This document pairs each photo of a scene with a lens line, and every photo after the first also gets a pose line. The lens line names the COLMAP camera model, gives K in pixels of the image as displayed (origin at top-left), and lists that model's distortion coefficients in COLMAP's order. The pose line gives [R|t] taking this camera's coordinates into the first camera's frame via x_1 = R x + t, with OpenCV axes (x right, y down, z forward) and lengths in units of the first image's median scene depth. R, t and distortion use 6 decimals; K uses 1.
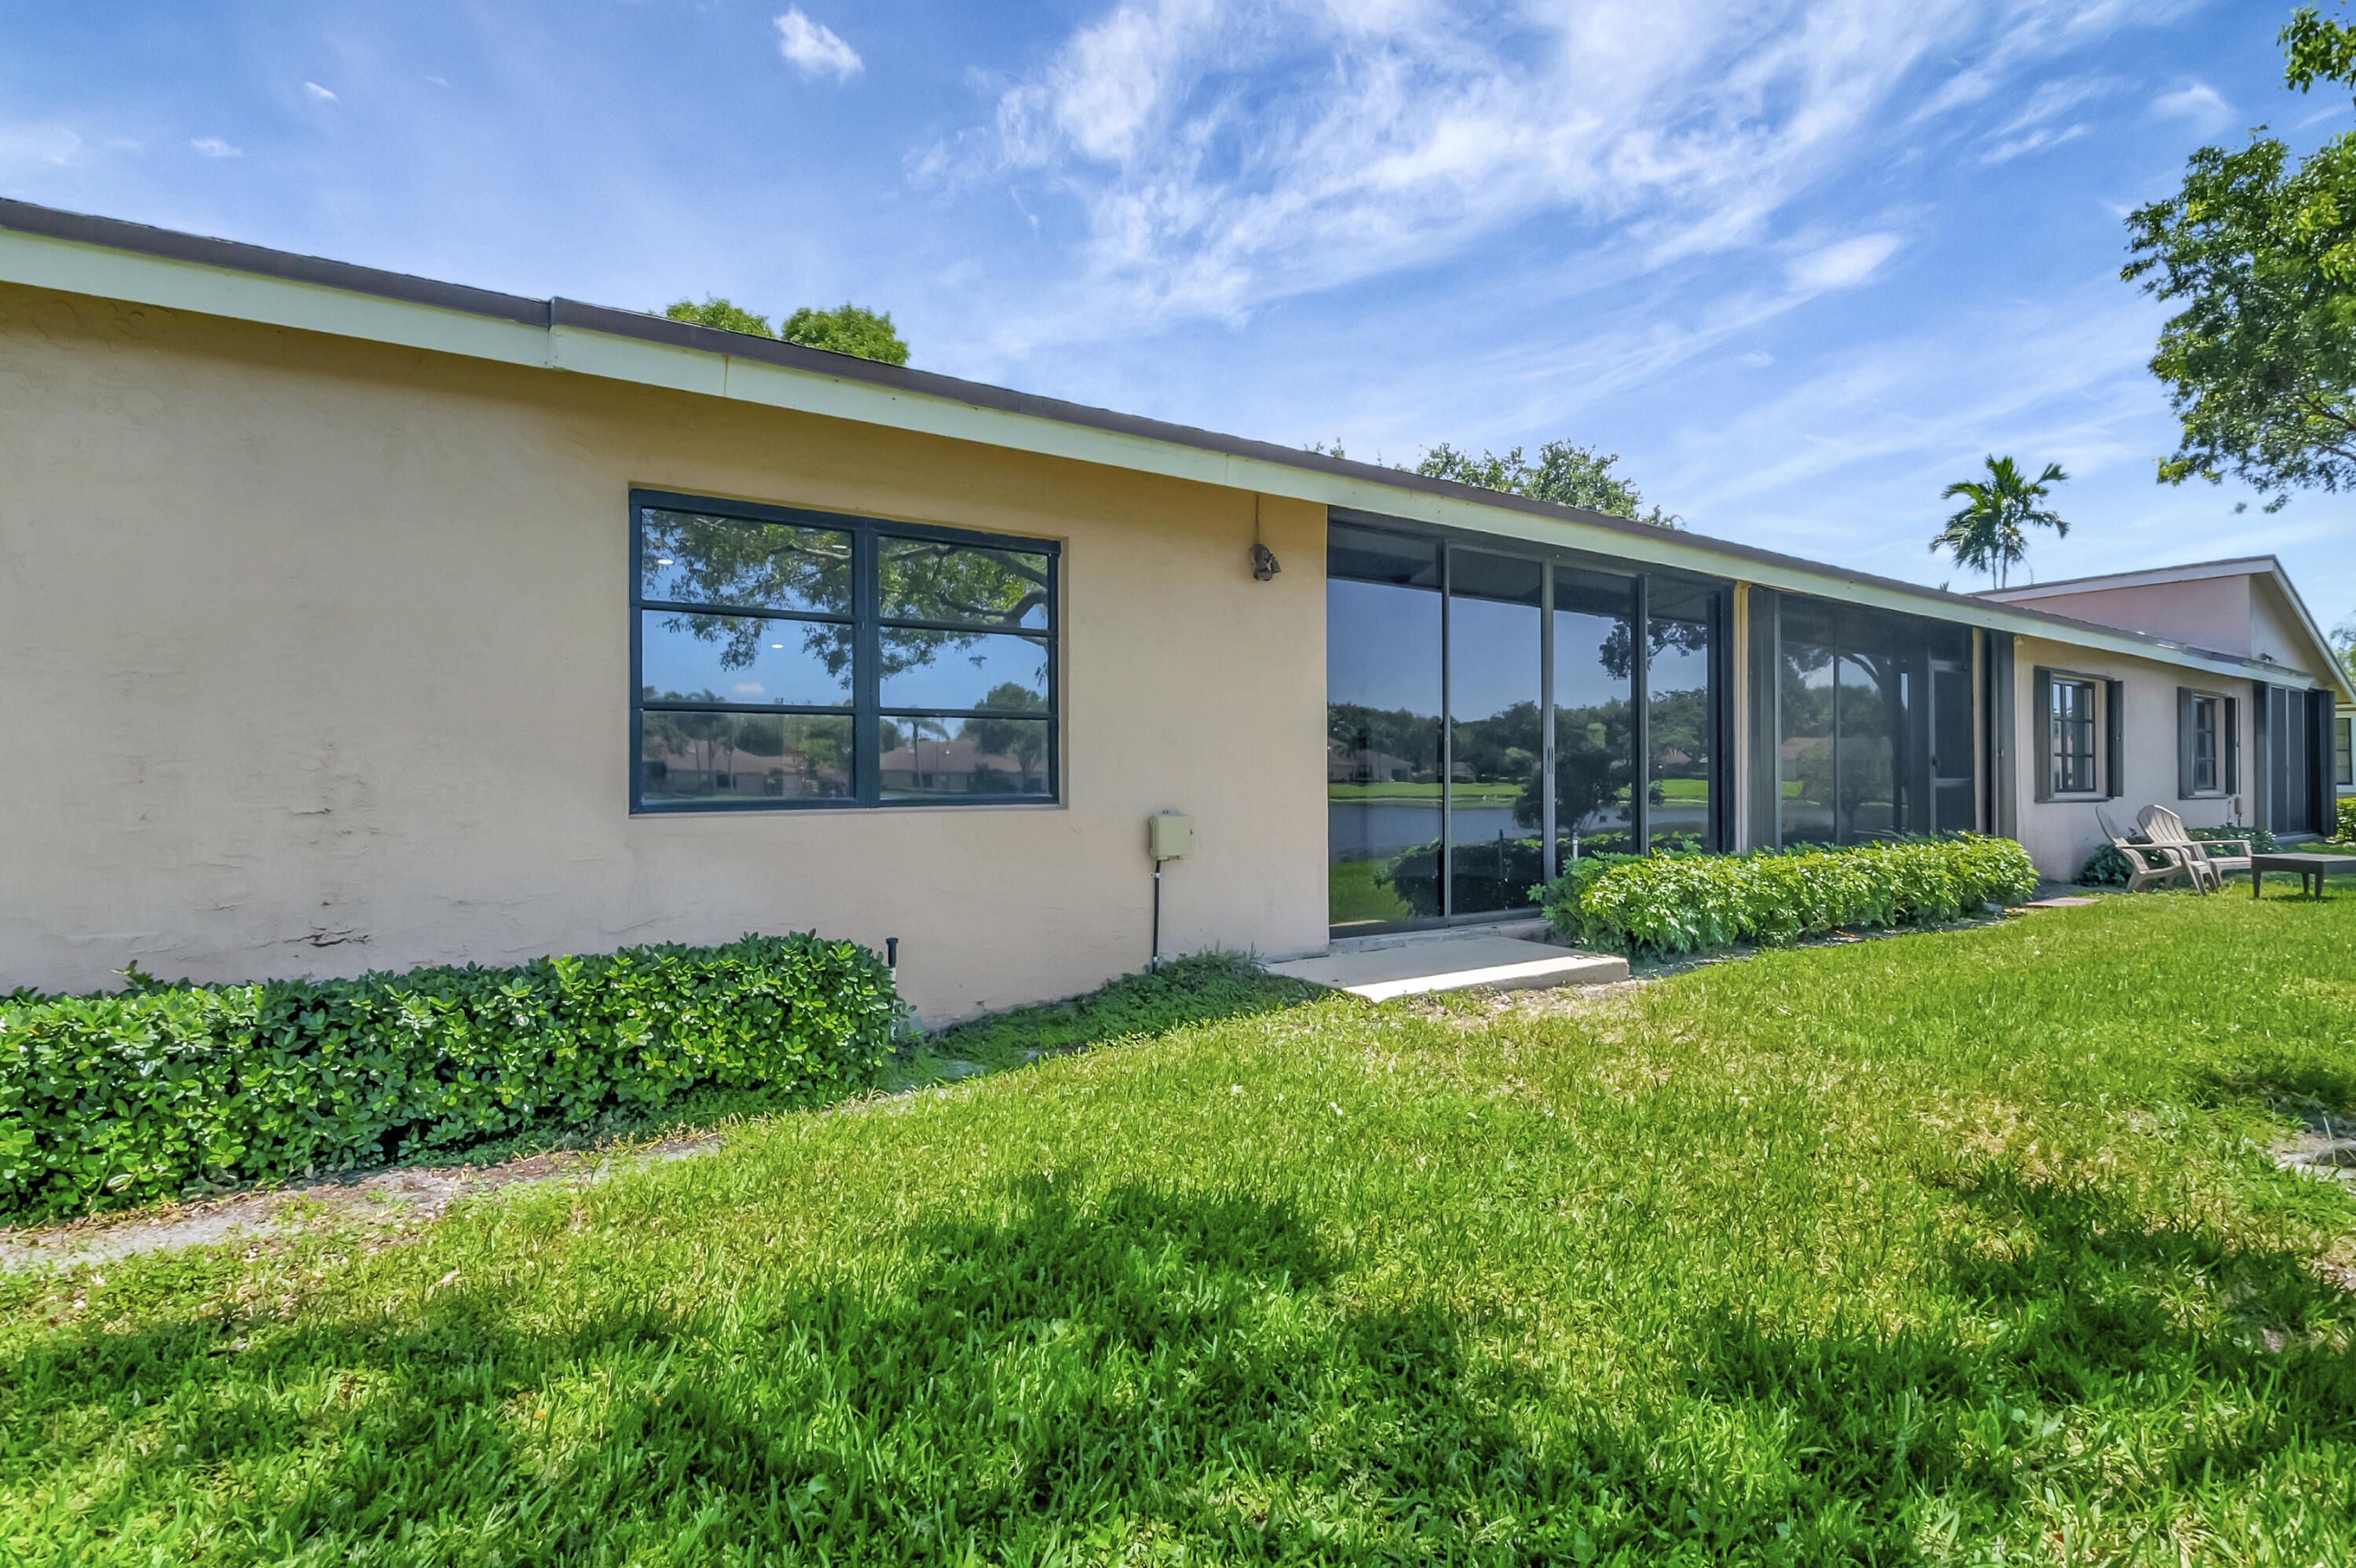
lens RADIAL K [[1078.4, 0, 1183.0], [0, 1078.4, 779.8], [0, 0, 1]] dist [0.010318, -0.018067]
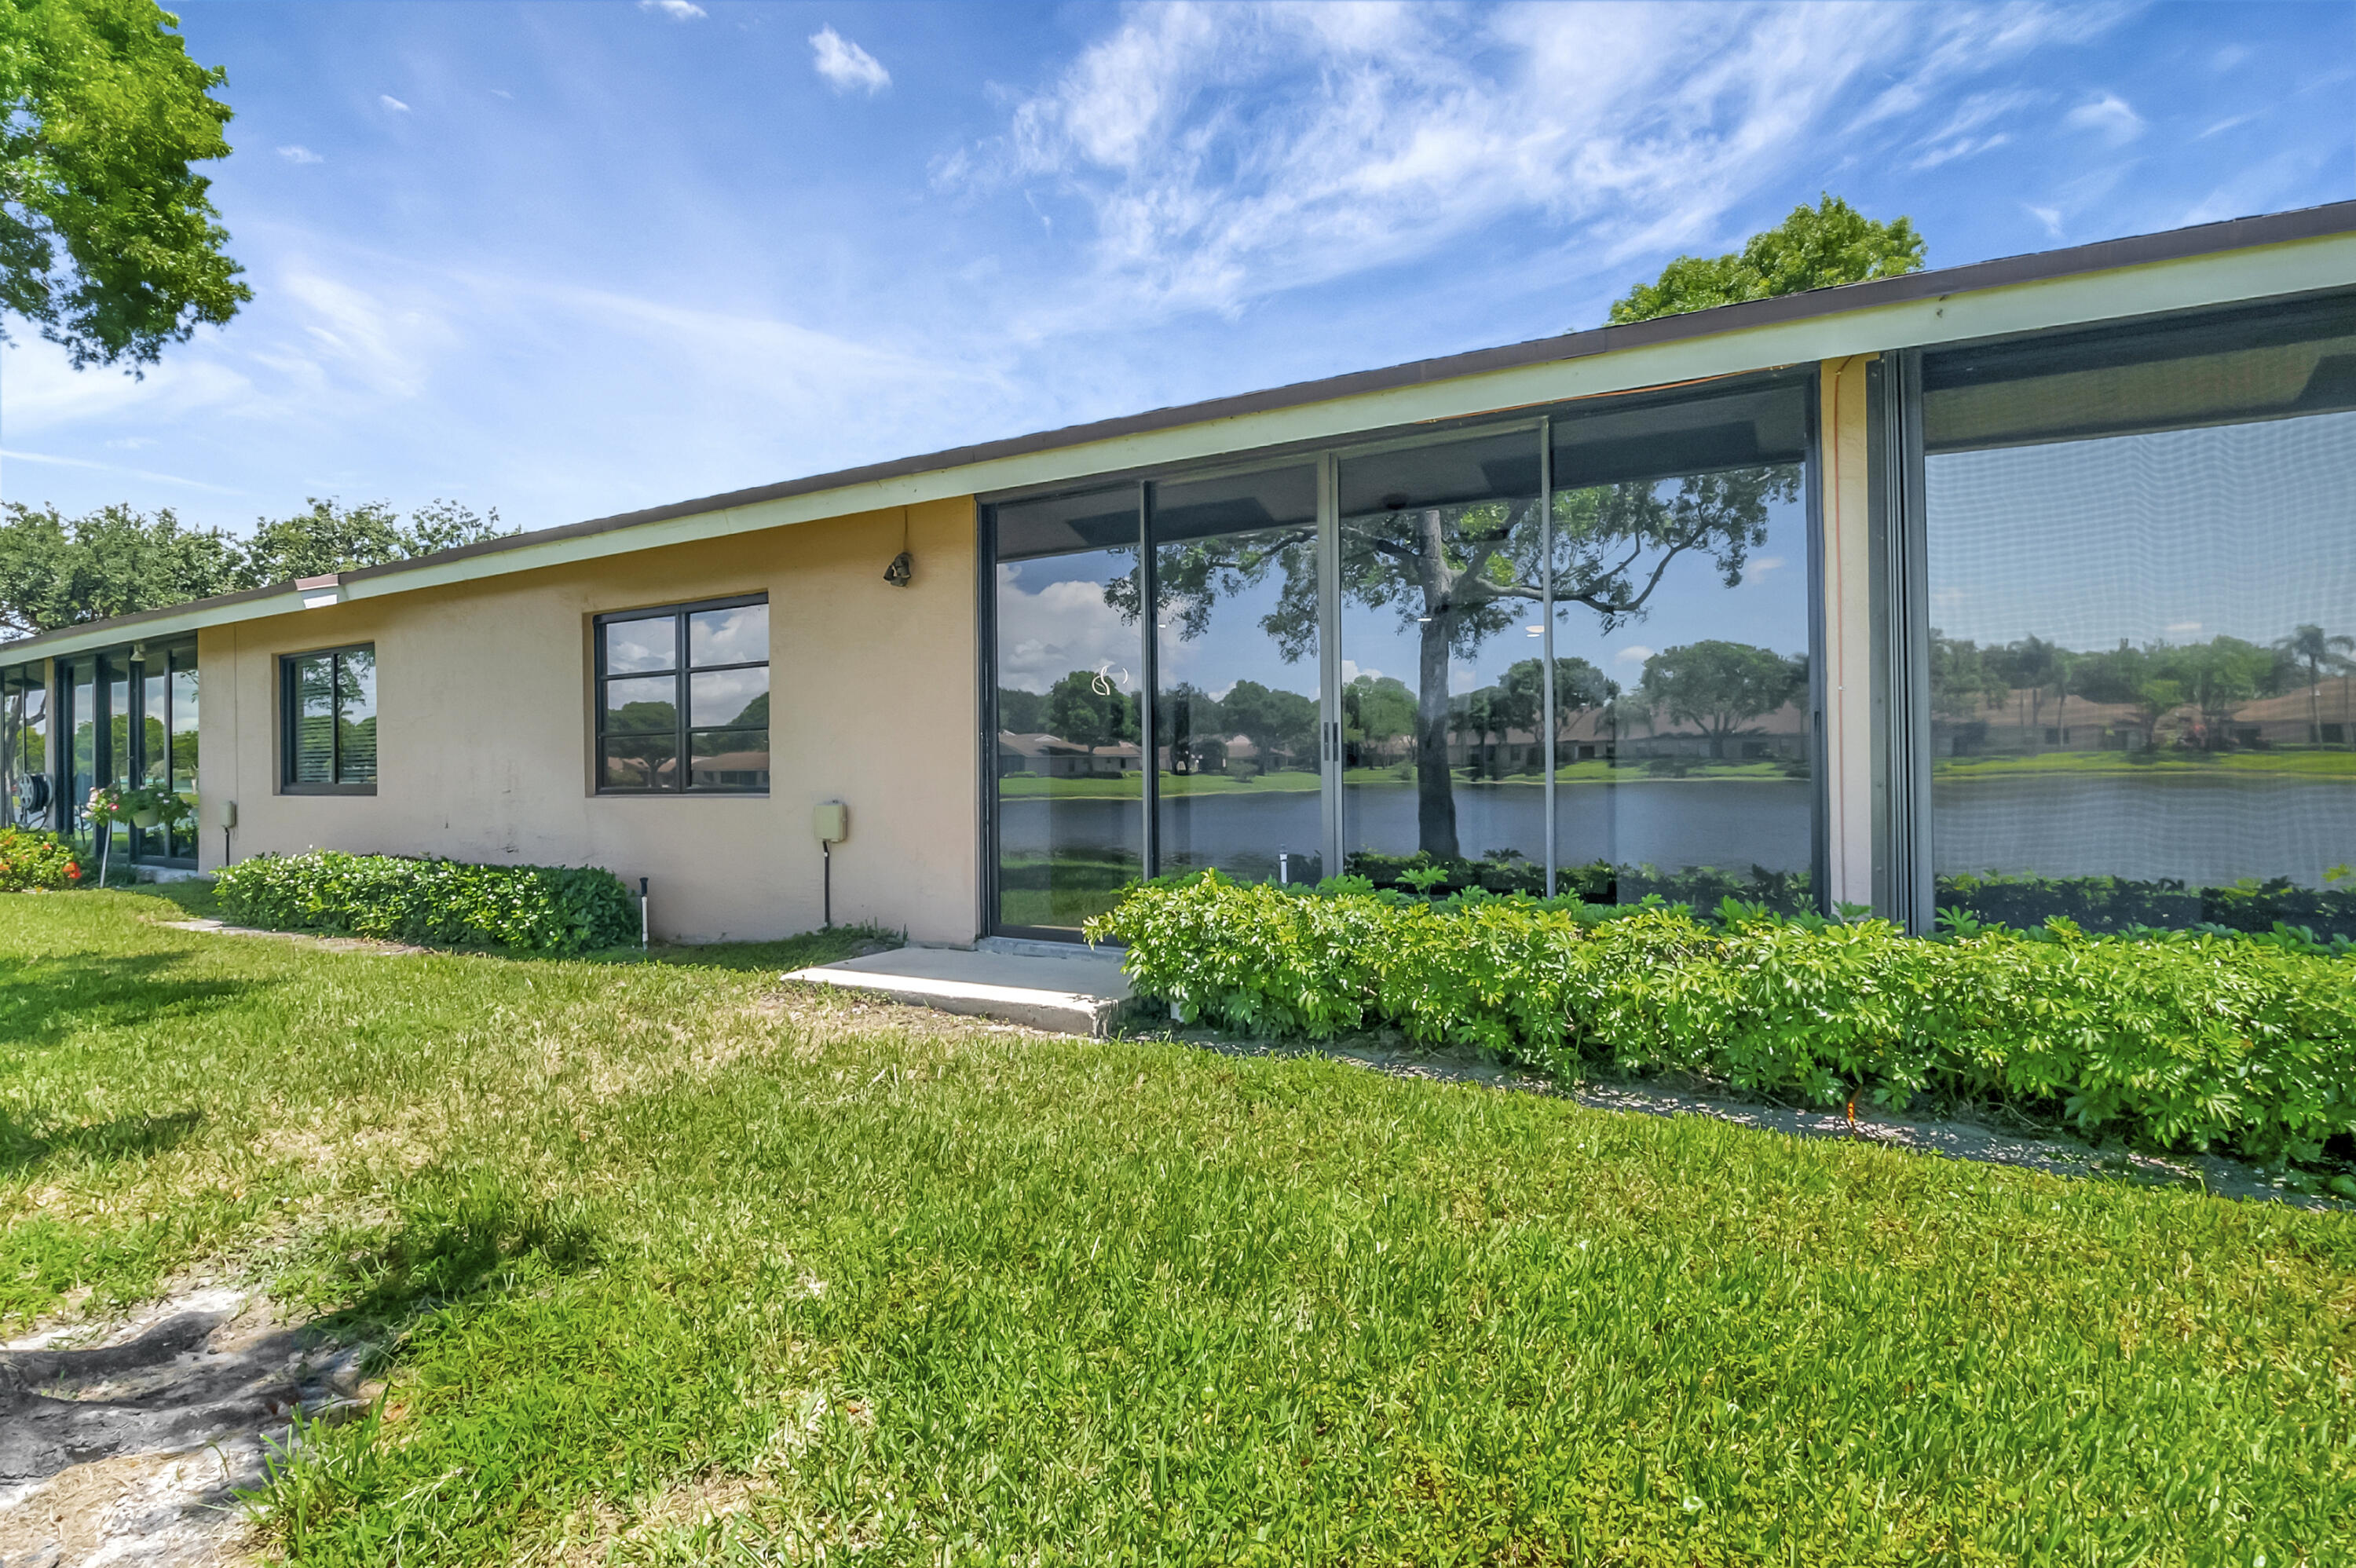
lens RADIAL K [[1078.4, 0, 1183.0], [0, 1078.4, 779.8], [0, 0, 1]] dist [0.010318, -0.018067]
pose [[0.503755, -0.000069, -0.863847, 1.138828], [0.002186, 0.999997, 0.001195, 0.005738], [0.863844, -0.002491, 0.503754, 0.699375]]
